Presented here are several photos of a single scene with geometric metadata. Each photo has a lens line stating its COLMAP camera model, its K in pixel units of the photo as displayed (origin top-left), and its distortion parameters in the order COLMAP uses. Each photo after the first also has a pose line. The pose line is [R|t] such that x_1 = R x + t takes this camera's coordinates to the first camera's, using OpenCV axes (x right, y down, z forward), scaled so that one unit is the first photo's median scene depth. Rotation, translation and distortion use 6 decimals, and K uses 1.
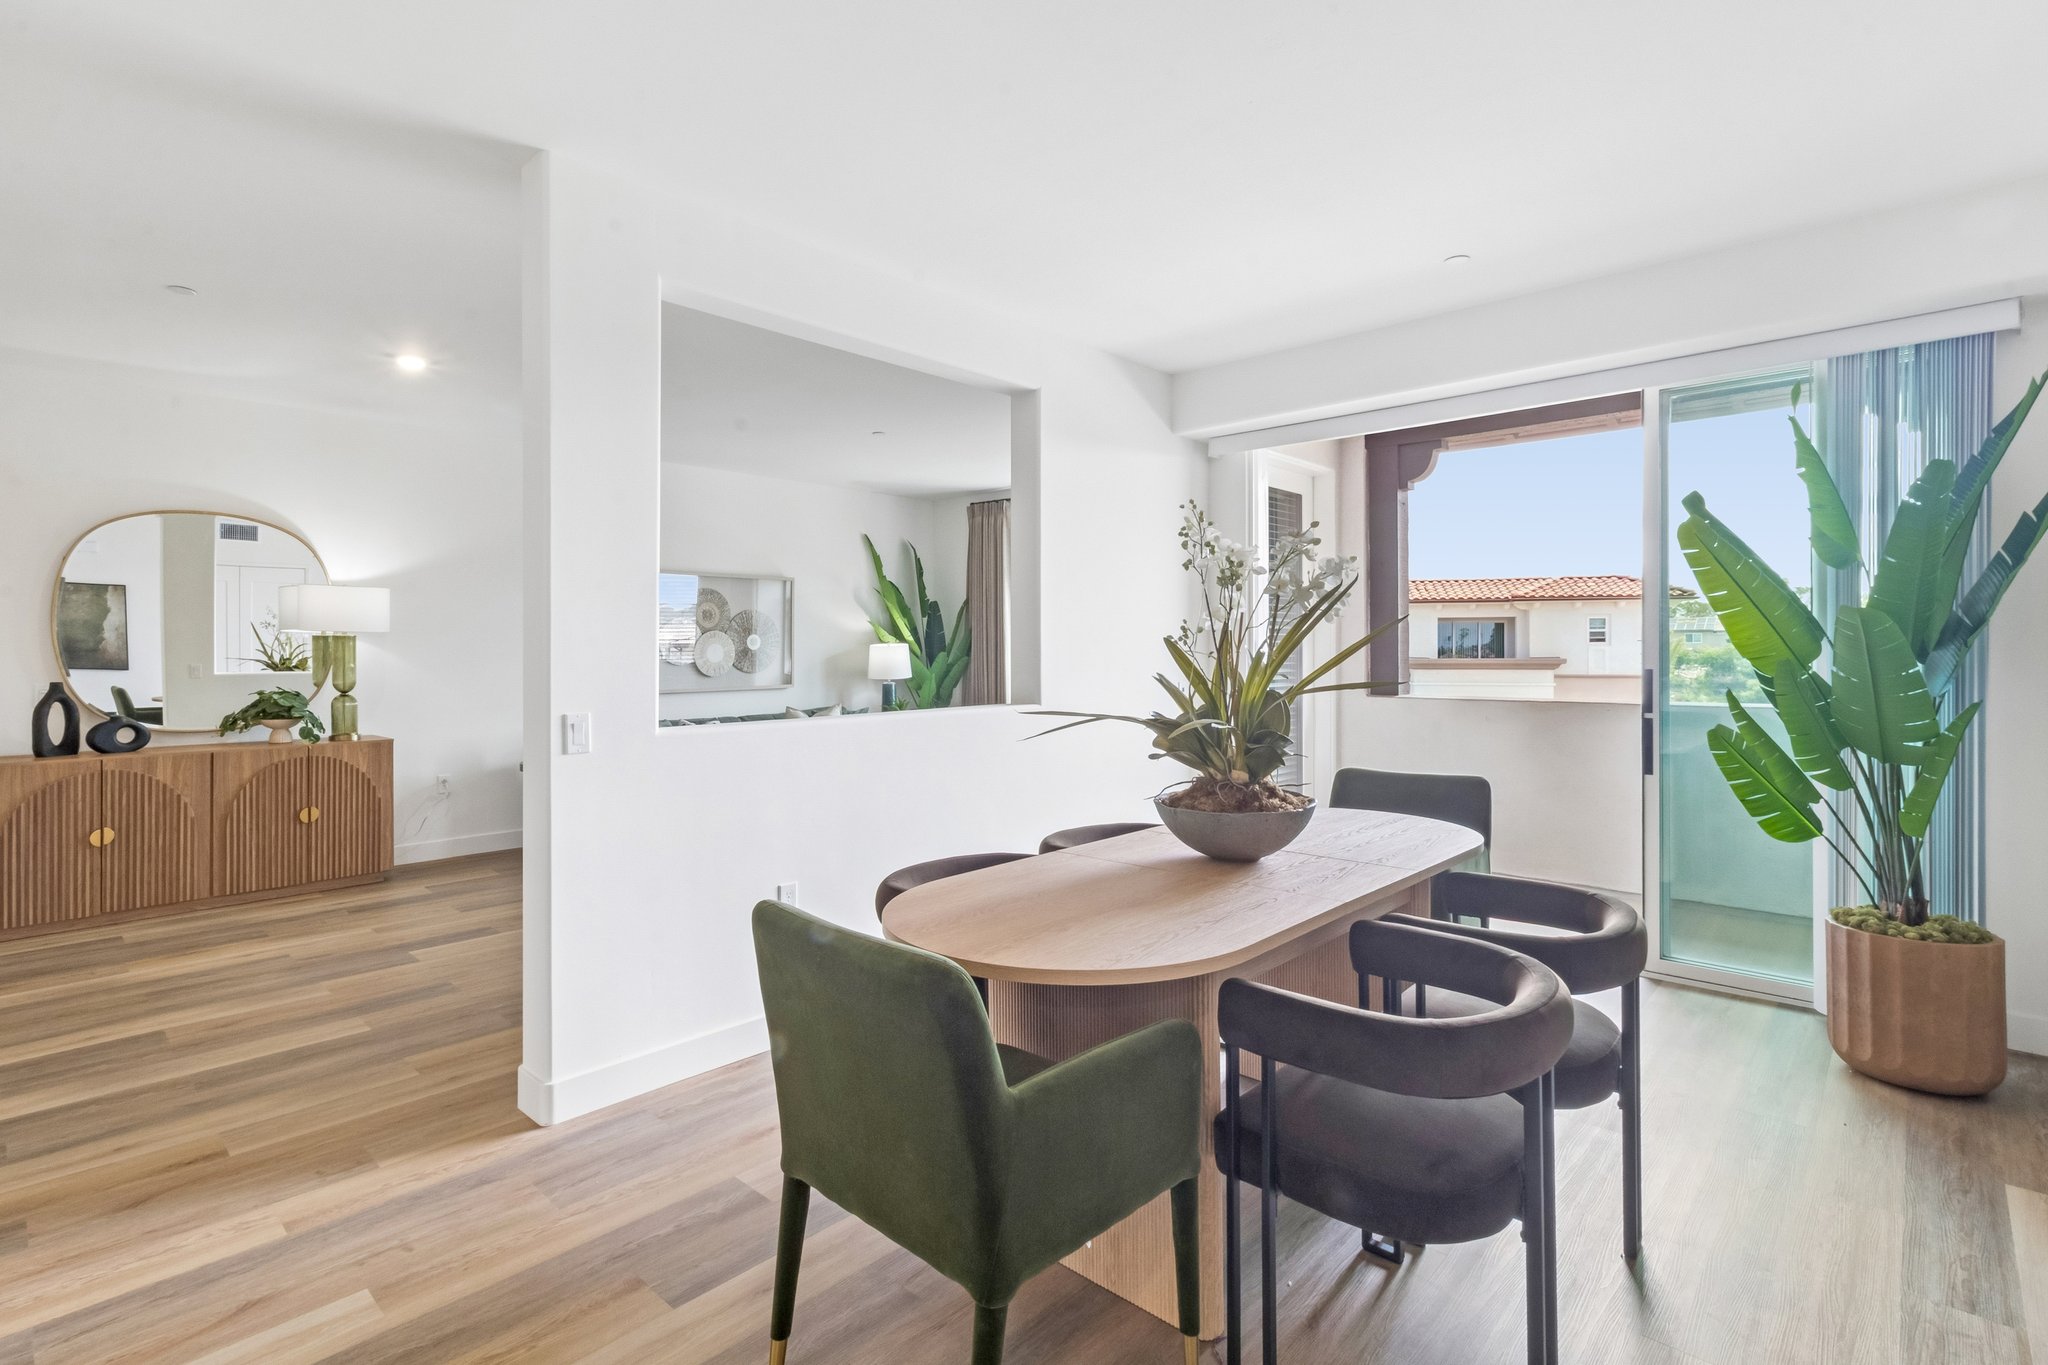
lens RADIAL K [[984.2, 0, 958.8], [0, 984.2, 652.6], [0, 0, 1]] dist [-0.000498, 0.000654]
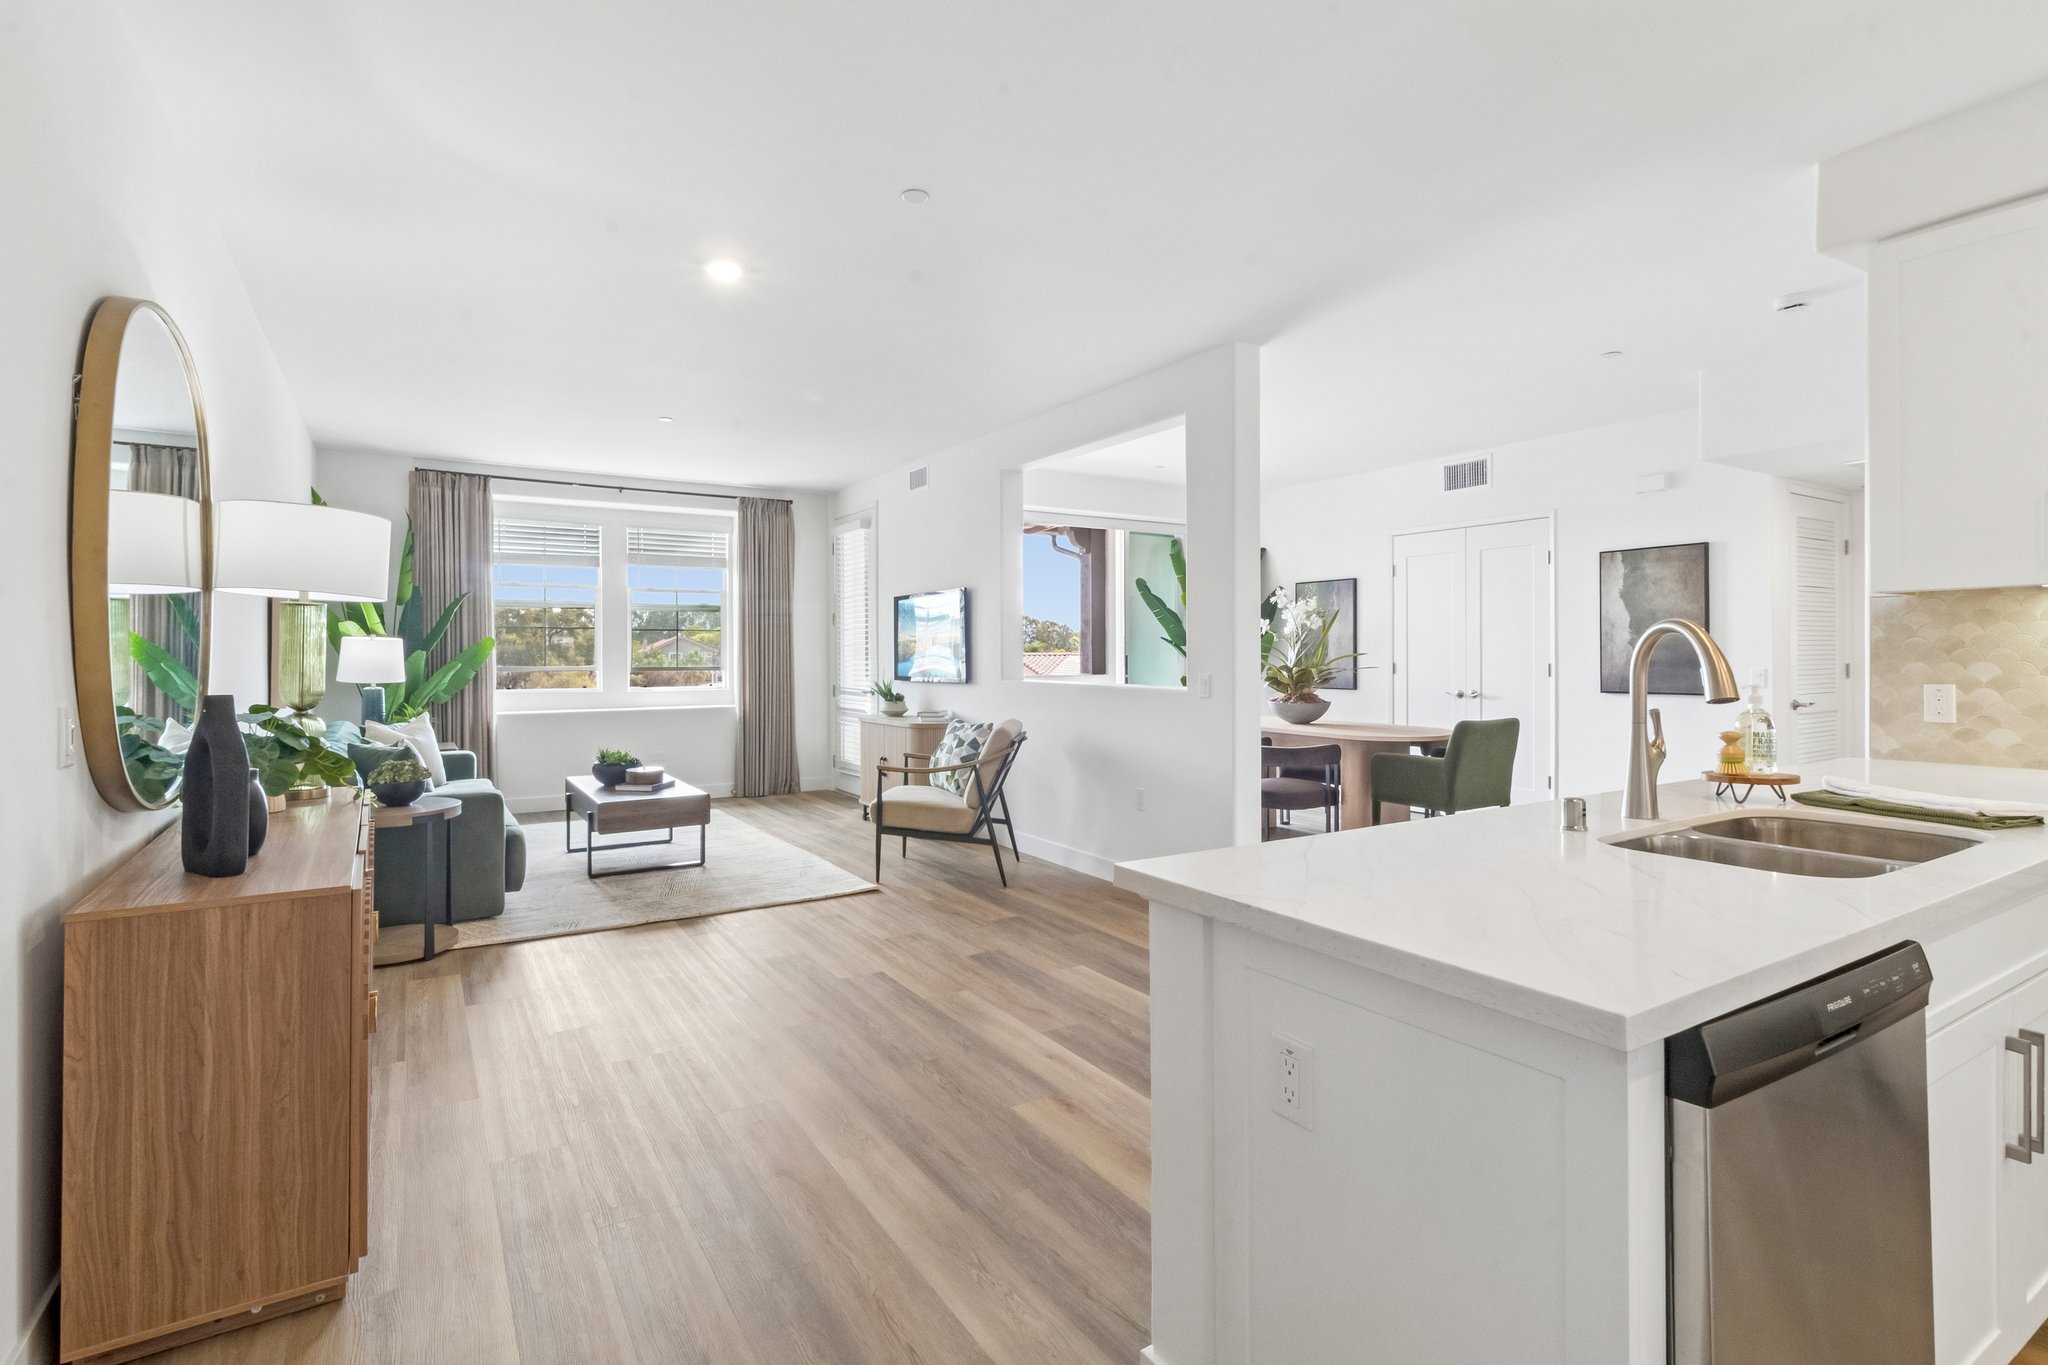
lens RADIAL K [[984.2, 0, 1046.3], [0, 984.2, 655.9], [0, 0, 1]] dist [-0.000498, 0.000654]
pose [[0.213031, 0.002126, 0.977043, -1.102343], [0.002925, 0.999992, -0.002813, 0.014541], [-0.977041, 0.003457, 0.213024, 0.504098]]
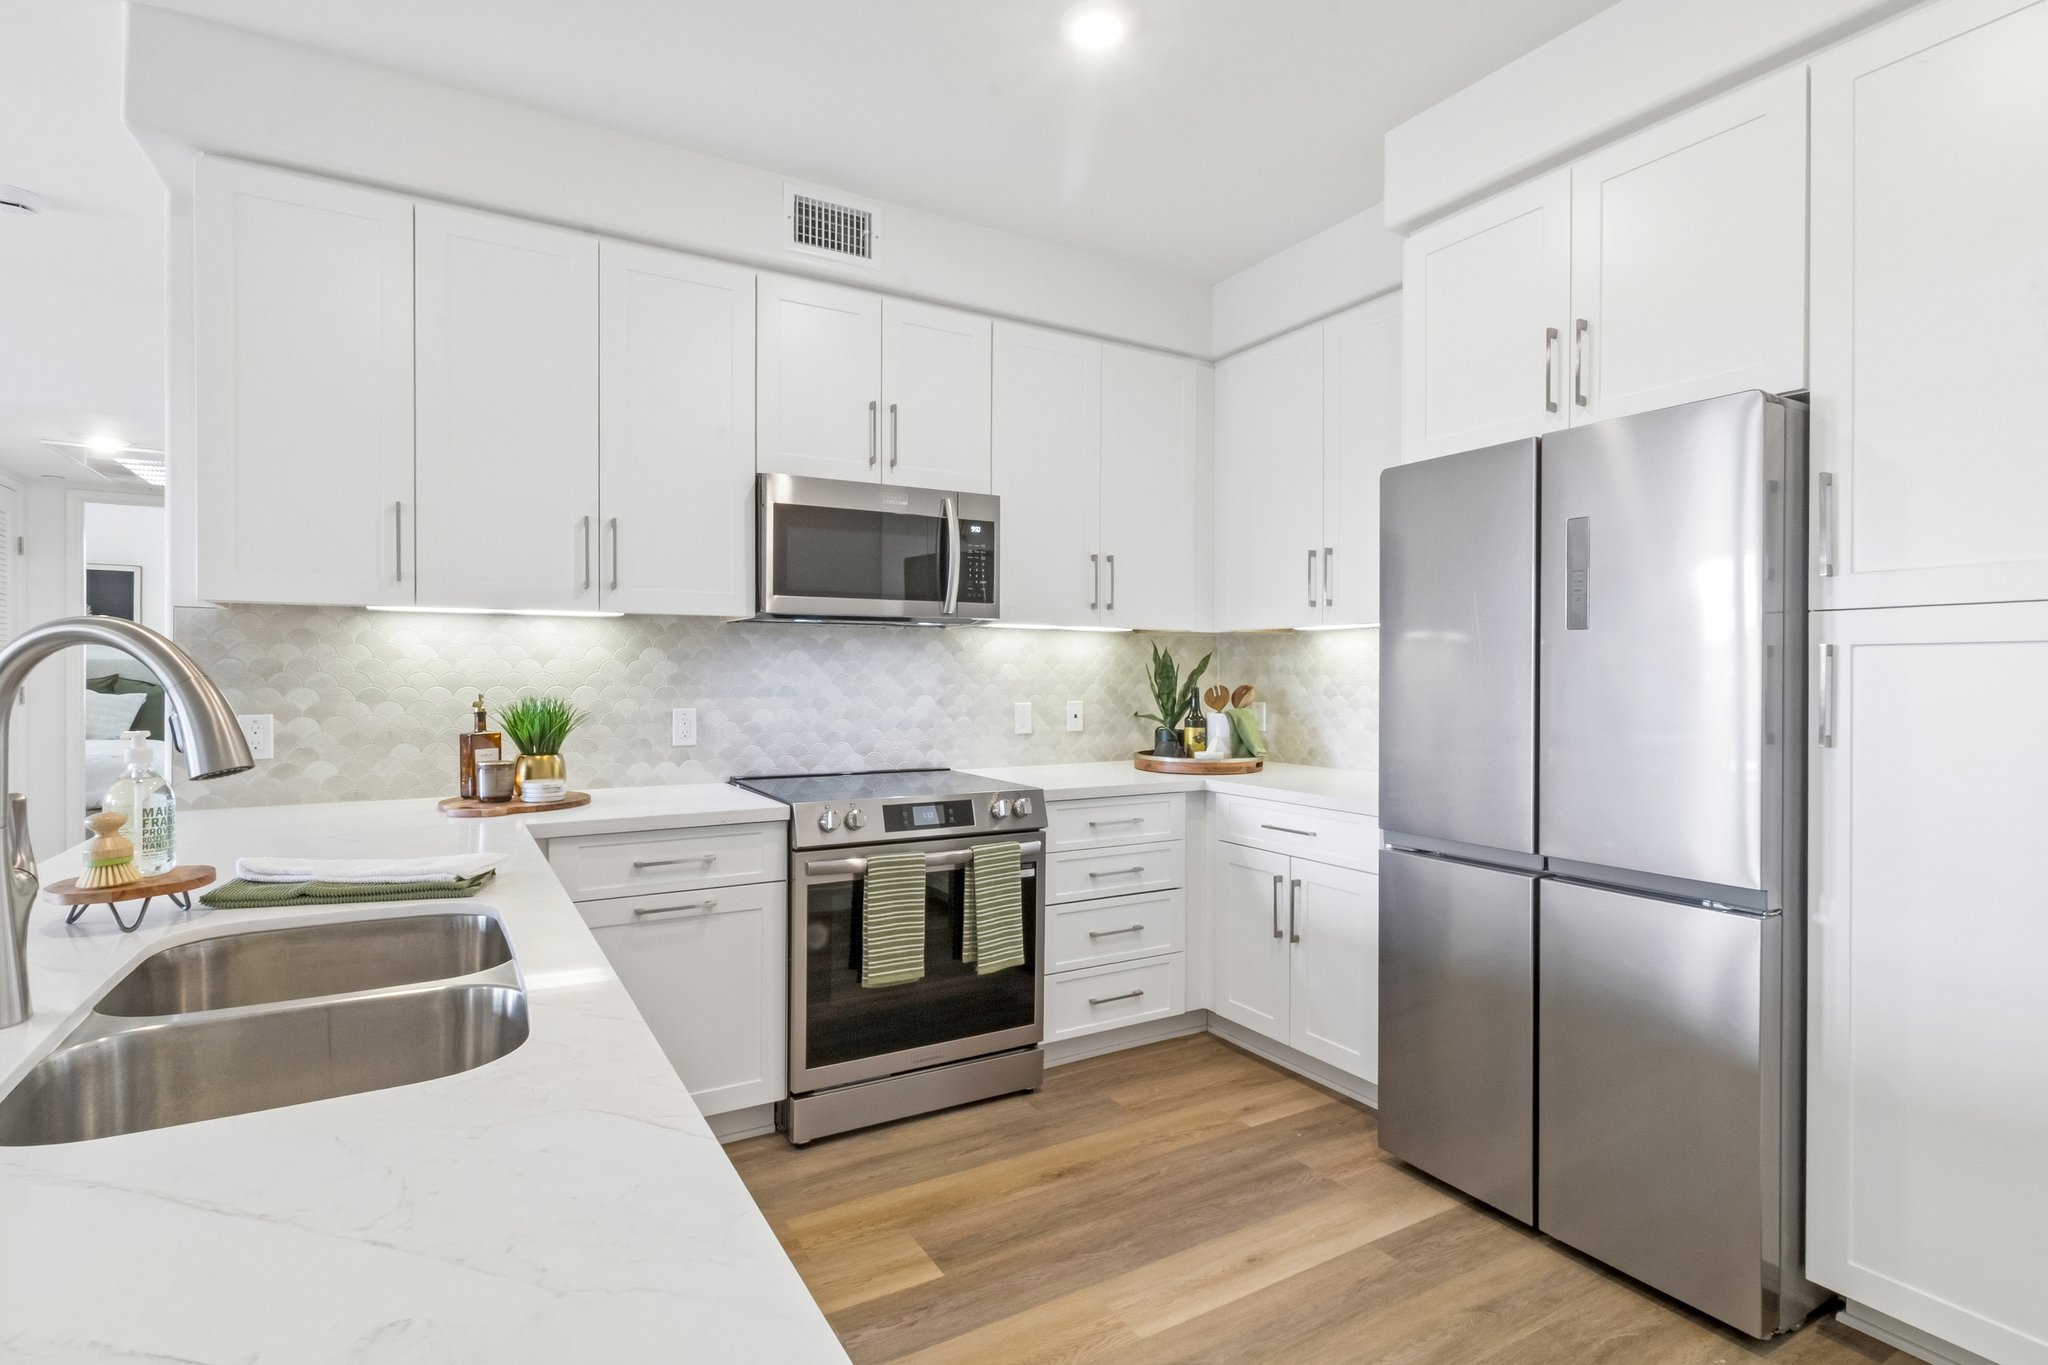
lens RADIAL K [[984.2, 0, 940.9], [0, 984.2, 674.1], [0, 0, 1]] dist [-0.000498, 0.000654]
pose [[-0.956318, -0.000780, 0.292328, -0.905701], [-0.000831, 1.000000, -0.000051, 0.010854], [-0.292327, -0.000292, -0.956318, 0.485792]]
